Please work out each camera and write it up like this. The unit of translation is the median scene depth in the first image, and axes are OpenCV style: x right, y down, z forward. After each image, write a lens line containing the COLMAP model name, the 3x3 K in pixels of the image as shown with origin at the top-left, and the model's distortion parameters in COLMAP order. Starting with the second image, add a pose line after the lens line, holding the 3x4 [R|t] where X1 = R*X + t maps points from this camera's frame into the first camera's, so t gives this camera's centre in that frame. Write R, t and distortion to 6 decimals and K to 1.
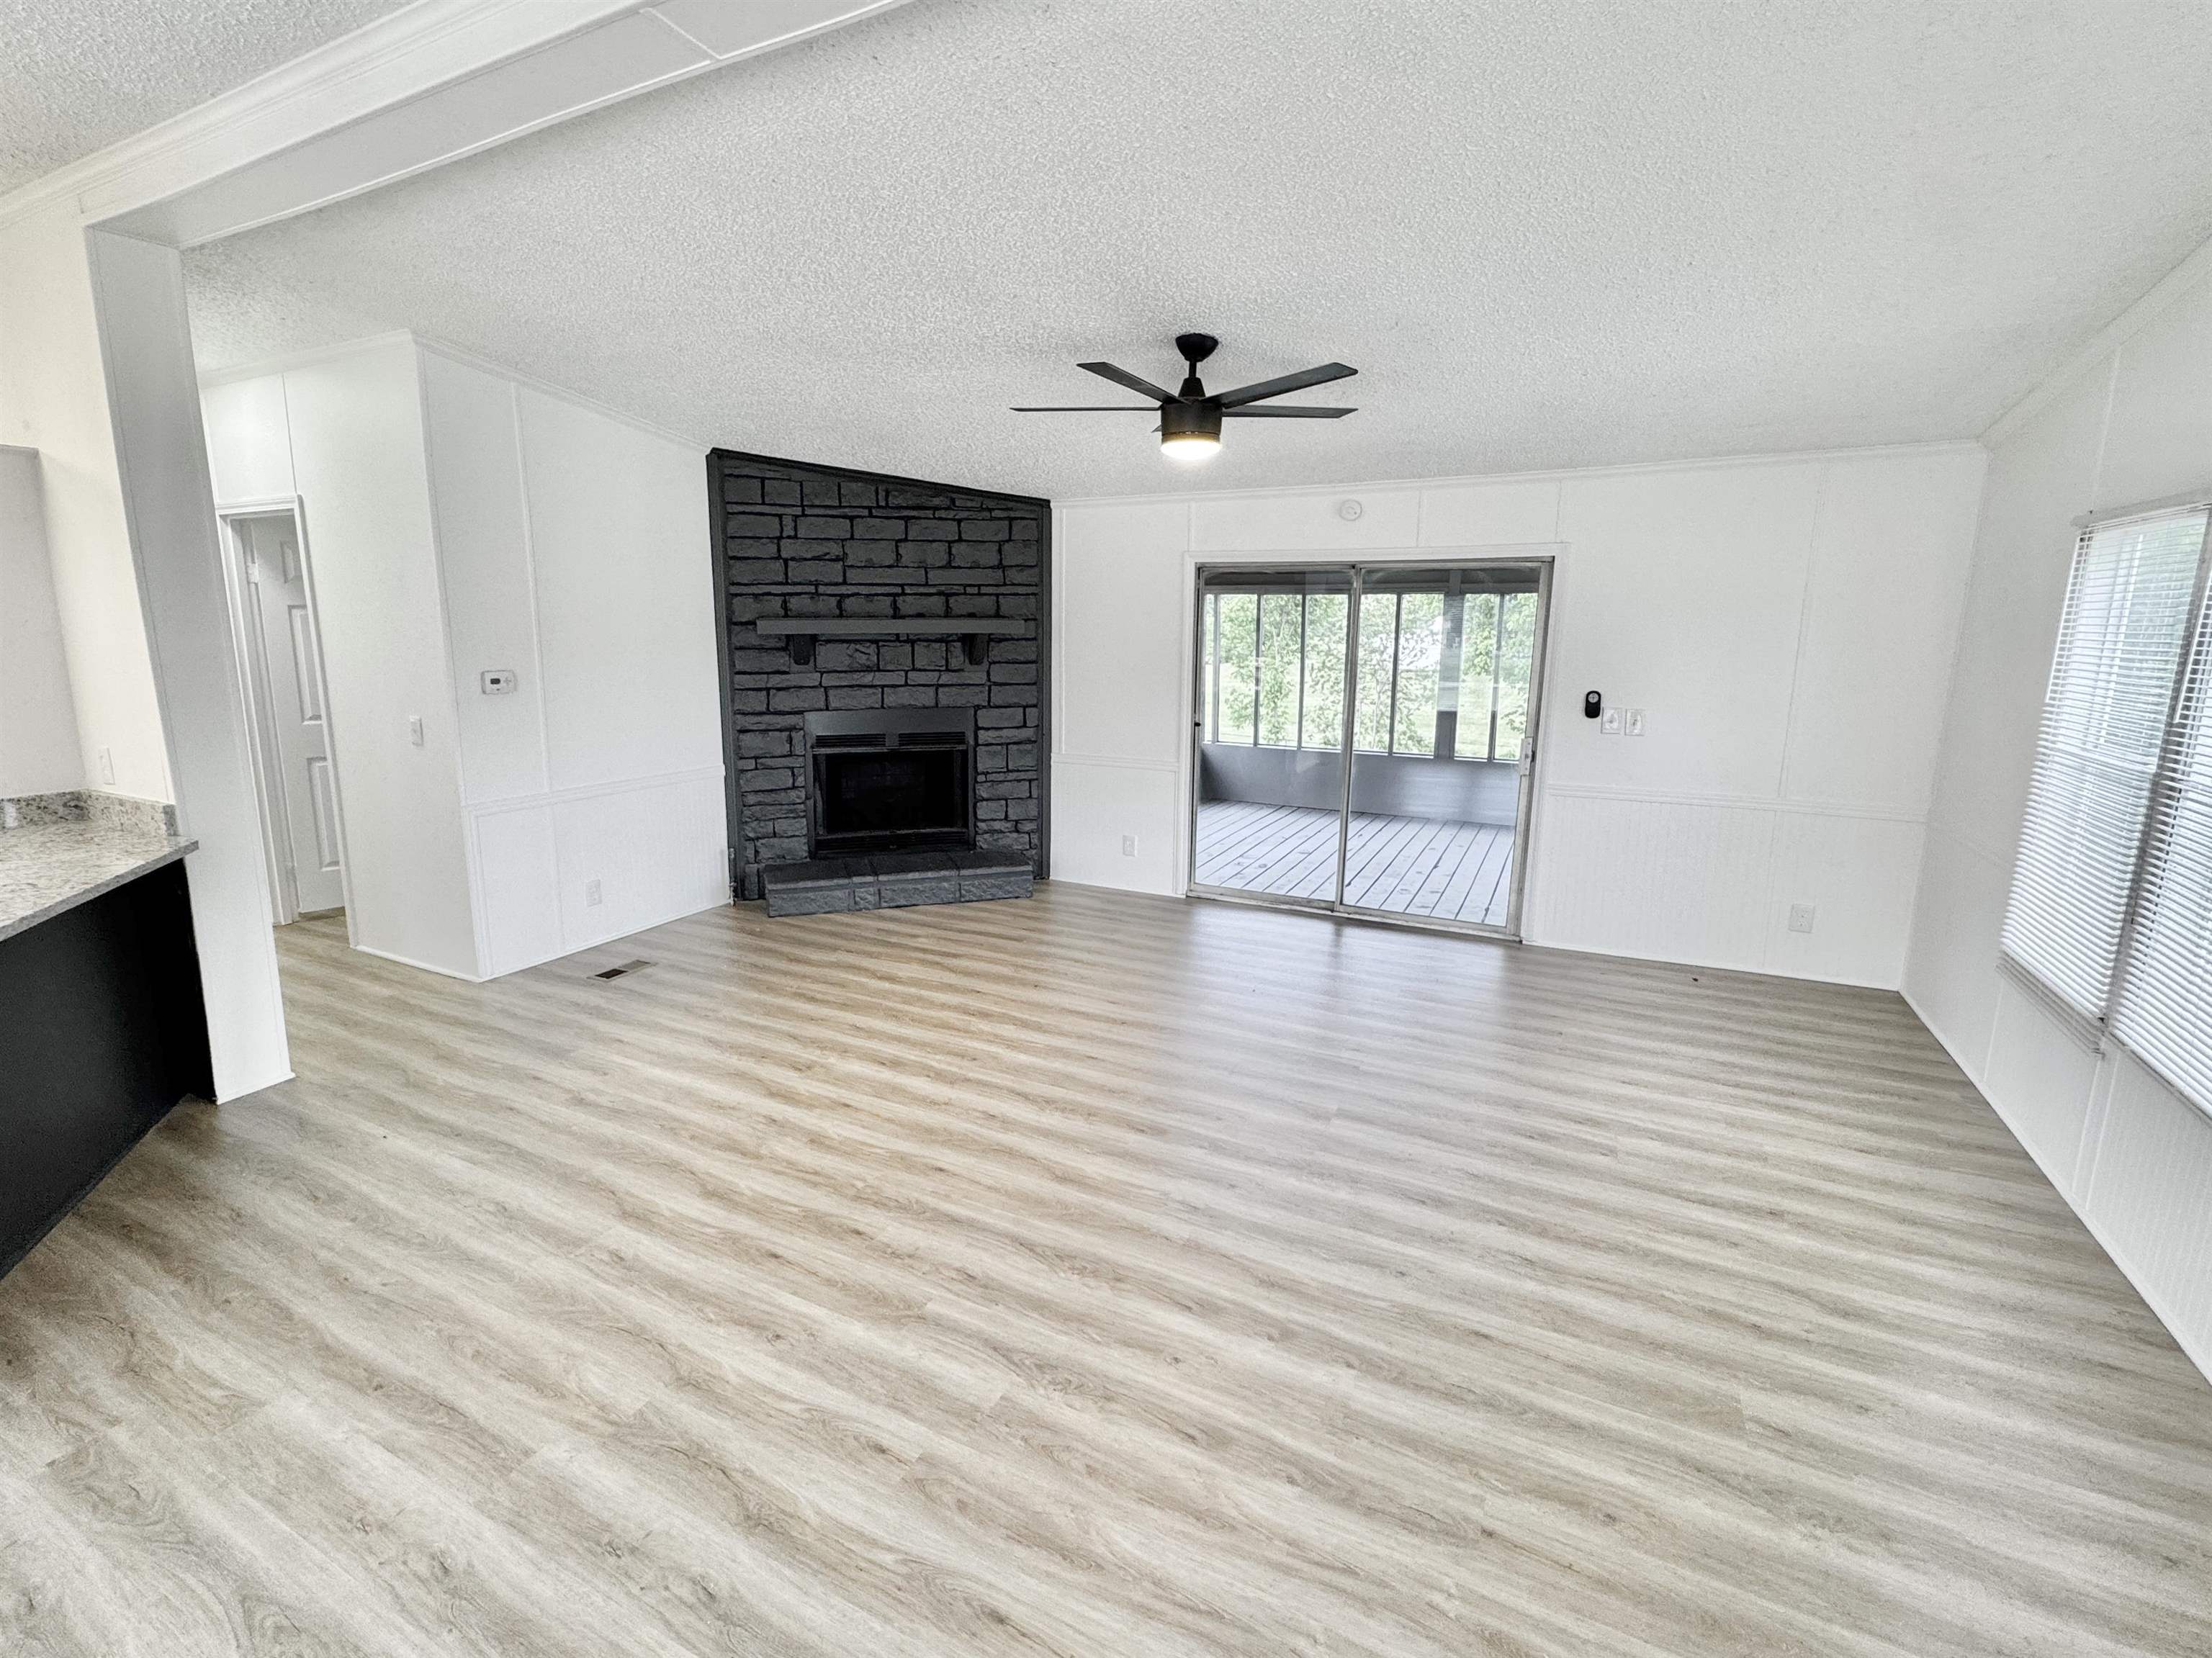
lens RADIAL K [[1011.3, 0, 1058.1], [0, 1011.3, 804.0], [0, 0, 1]] dist [-0.005698, -0.001354]
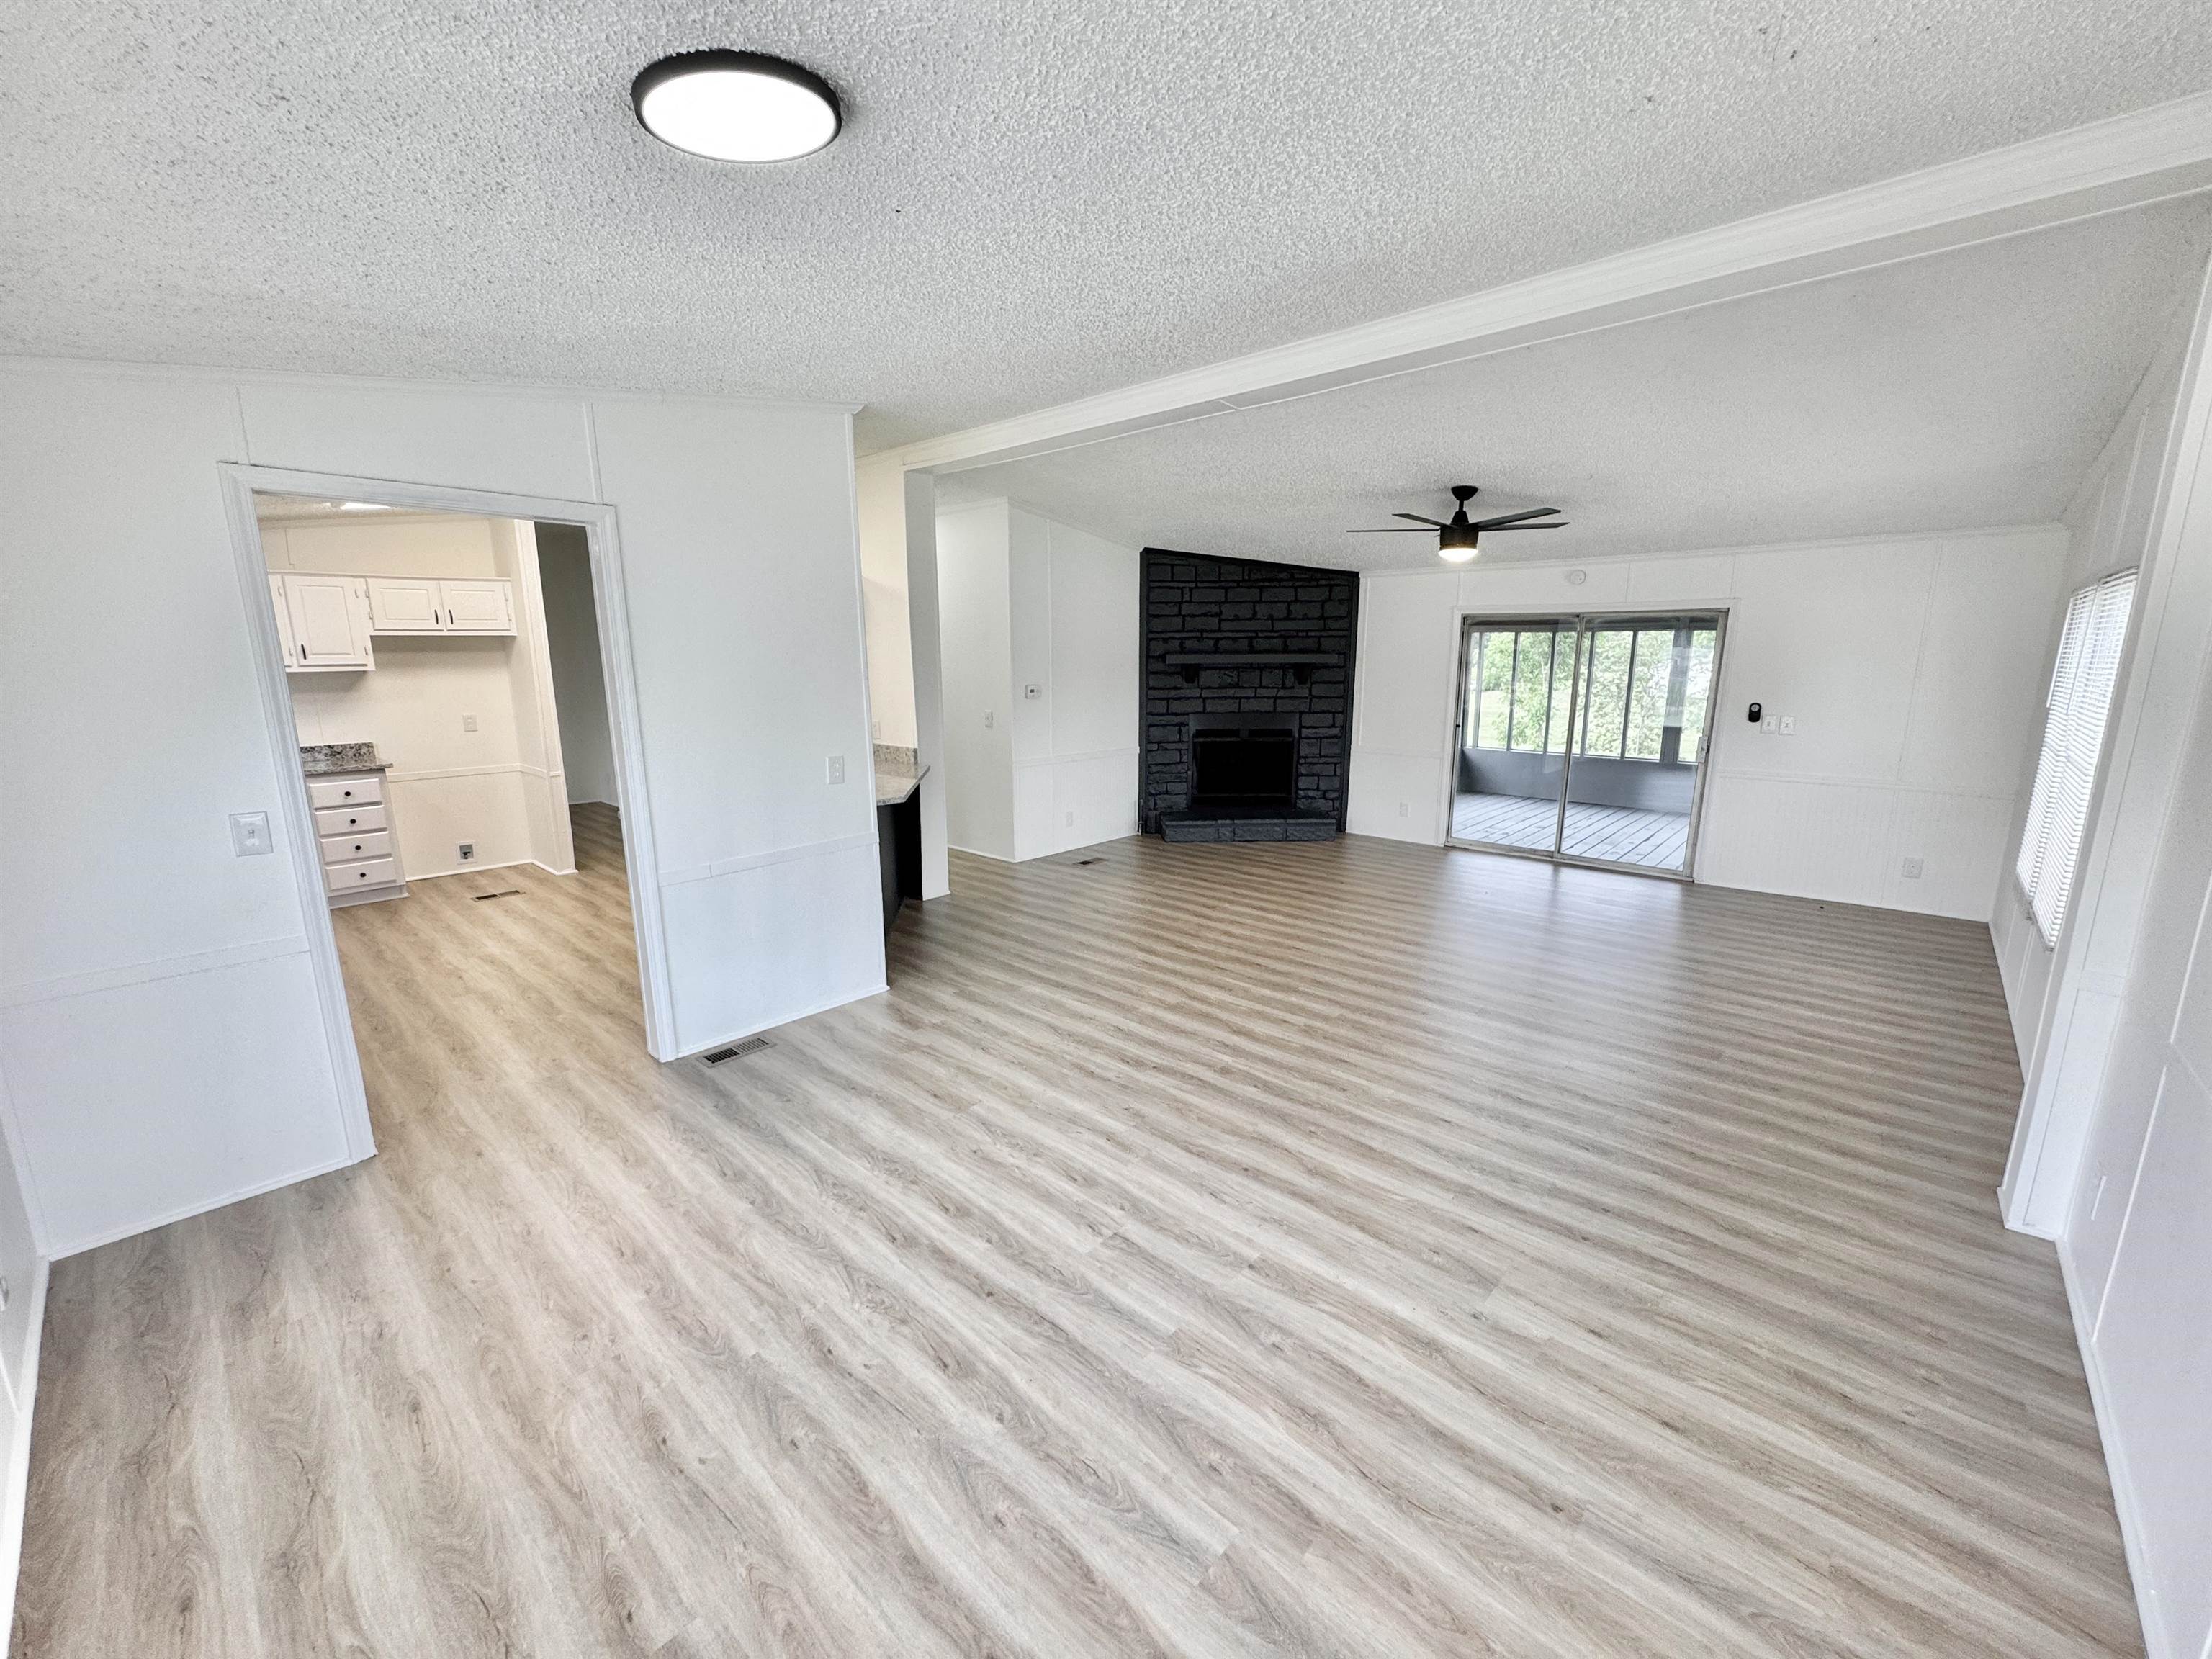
lens RADIAL K [[883.0, 0, 1107.9], [0, 883.0, 828.7], [0, 0, 1]] dist [-0.002386, 0.000288]
pose [[0.968799, 0.043492, -0.244001, -0.033904], [-0.039035, 0.998971, 0.023074, 0.059660], [0.244754, -0.012830, 0.969500, -0.354753]]
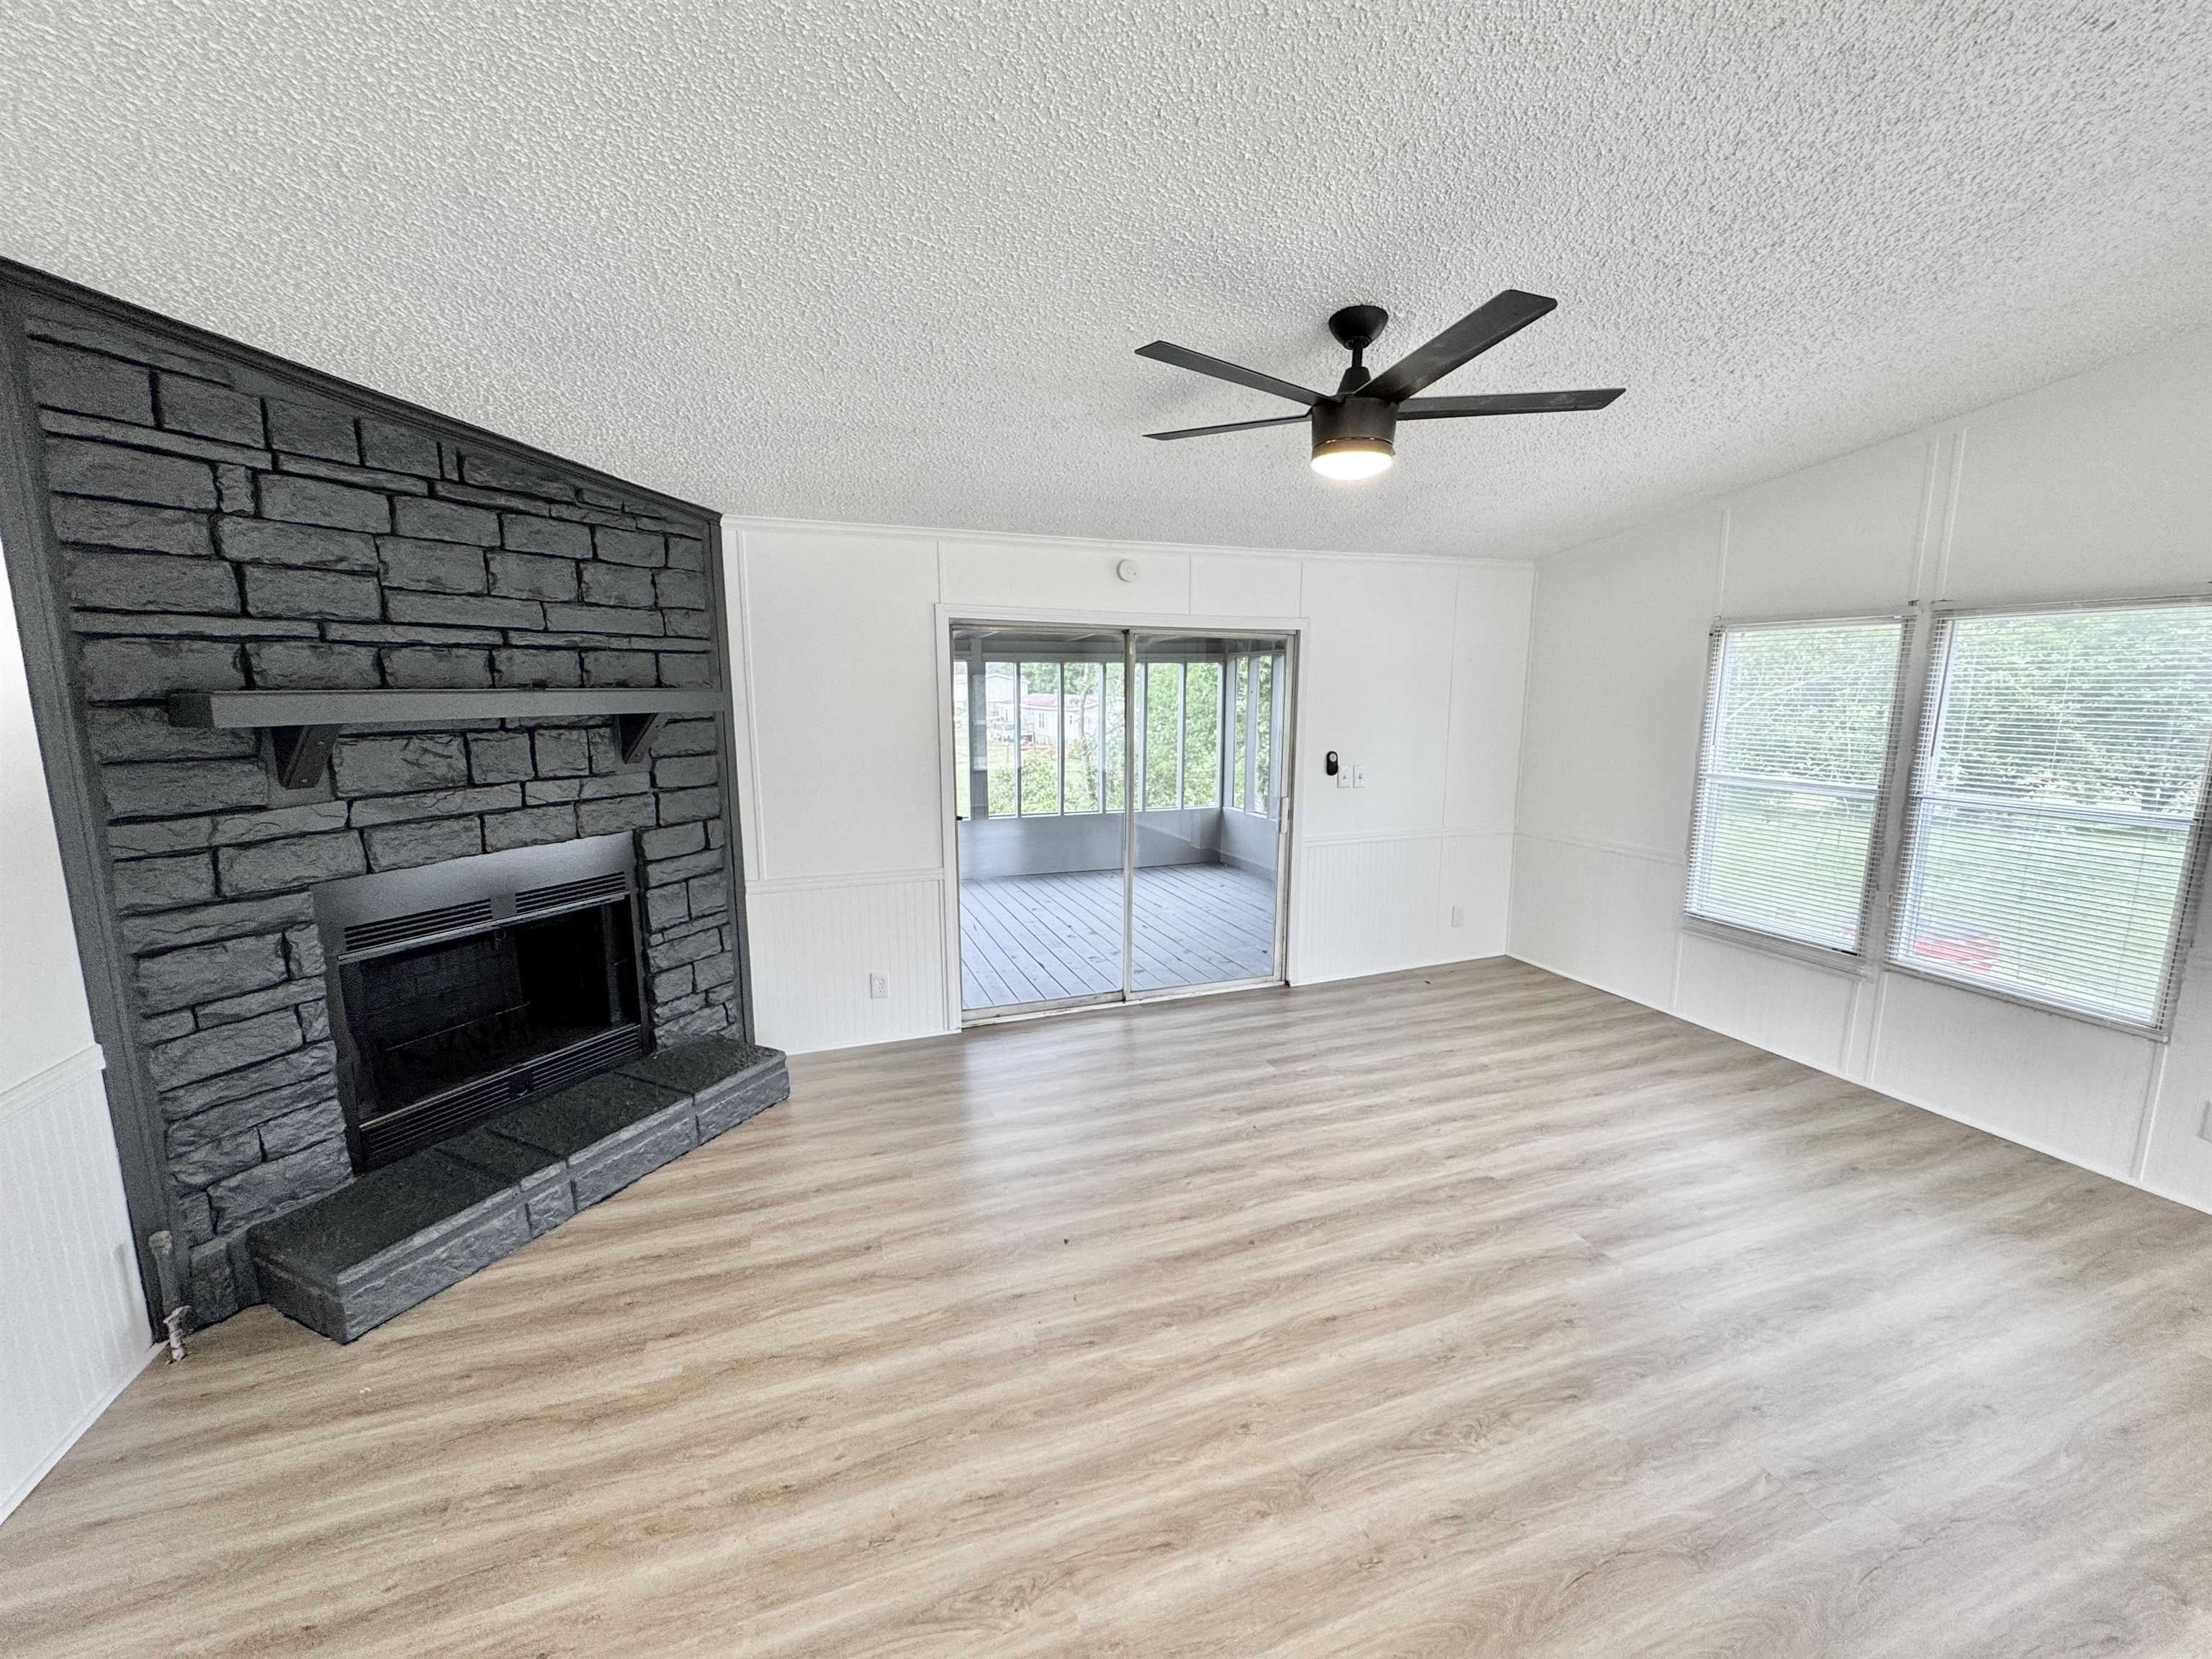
lens RADIAL K [[883.0, 0, 1106.8], [0, 883.0, 828.0], [0, 0, 1]] dist [-0.002386, 0.000288]
pose [[0.662231, -0.121384, 0.739403, -0.311385], [0.134780, 0.989993, 0.041810, -0.085448], [-0.737078, 0.071969, 0.671964, 0.443343]]
